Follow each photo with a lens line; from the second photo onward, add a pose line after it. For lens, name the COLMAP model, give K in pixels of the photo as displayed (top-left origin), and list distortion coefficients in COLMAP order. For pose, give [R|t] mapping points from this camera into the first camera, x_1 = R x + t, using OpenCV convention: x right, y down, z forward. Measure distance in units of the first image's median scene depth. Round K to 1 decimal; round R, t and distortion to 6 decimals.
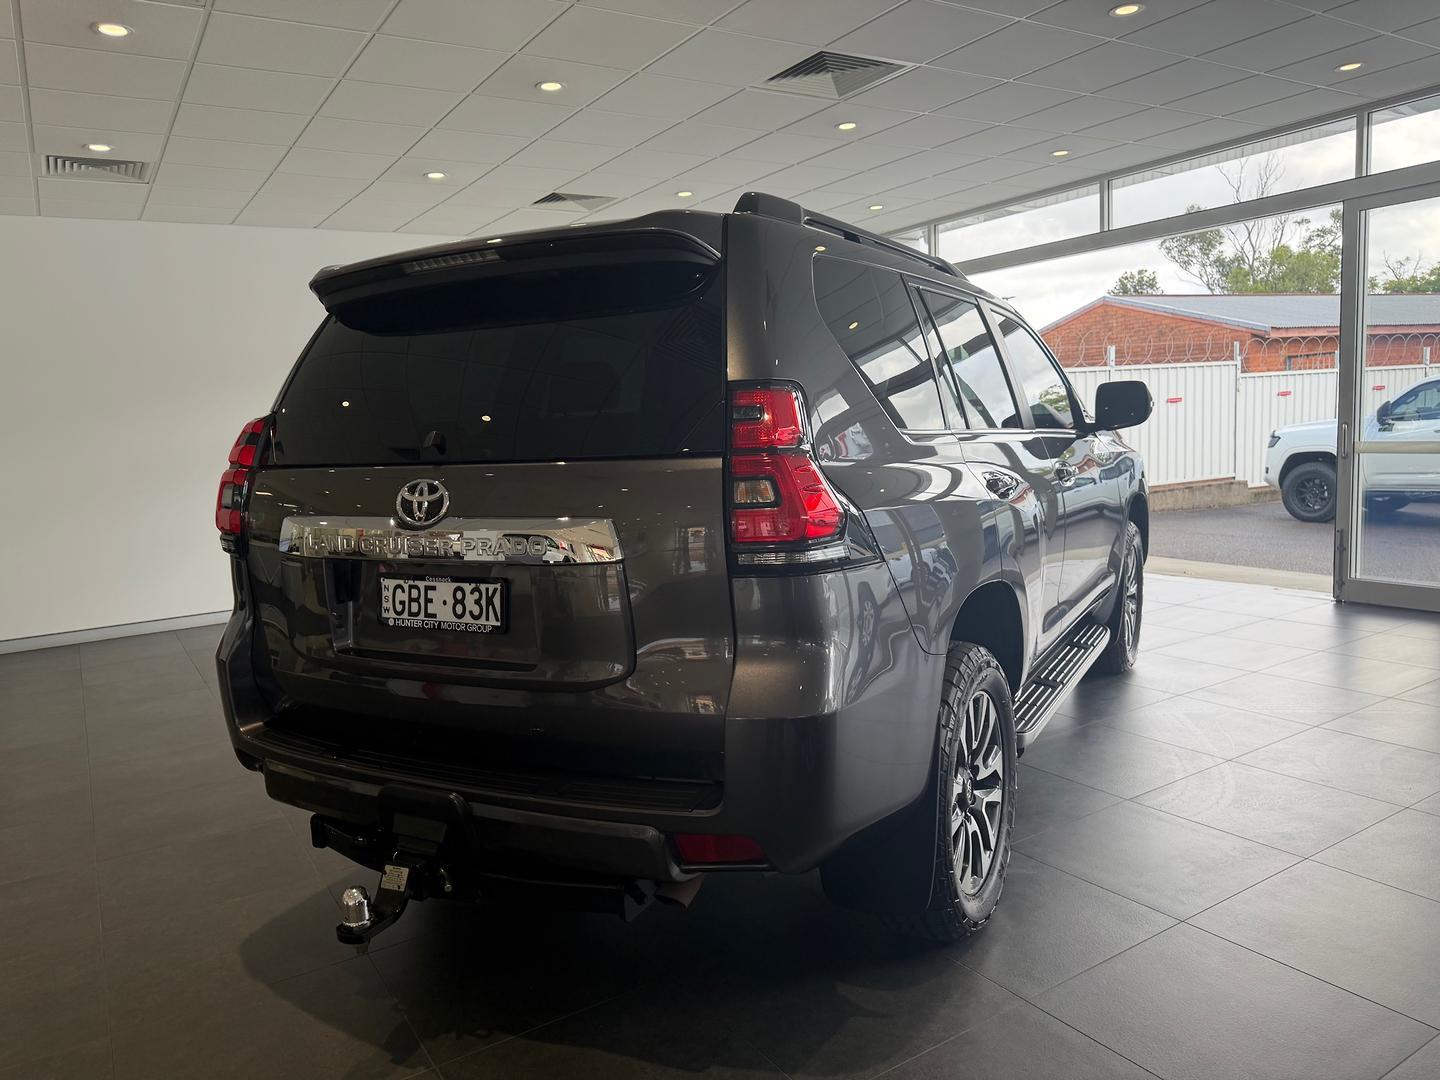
lens RADIAL K [[1016.9, 0, 720.0], [0, 1016.9, 540.0], [0, 0, 1]] dist [-0.004412, -0.002492]
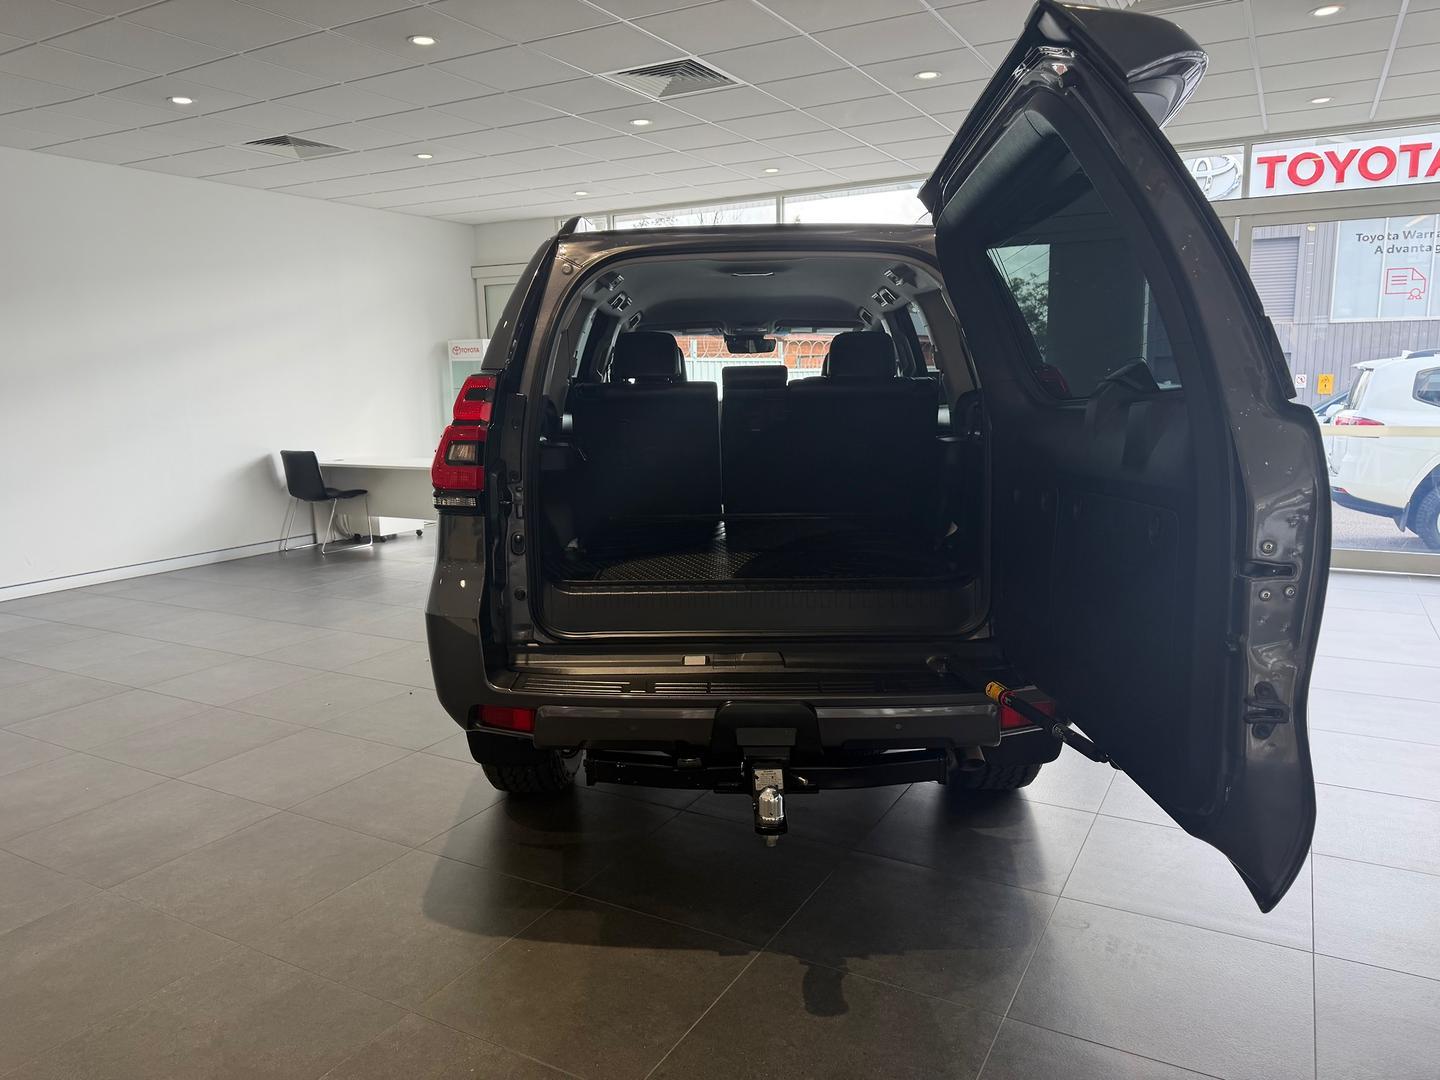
lens RADIAL K [[1016.9, 0, 720.0], [0, 1016.9, 540.0], [0, 0, 1]] dist [-0.004412, -0.002492]
pose [[0.881672, -0.036791, 0.470427, -0.516074], [0.028720, 0.999291, 0.024325, 0.018946], [-0.470988, -0.007936, 0.882104, 0.009718]]
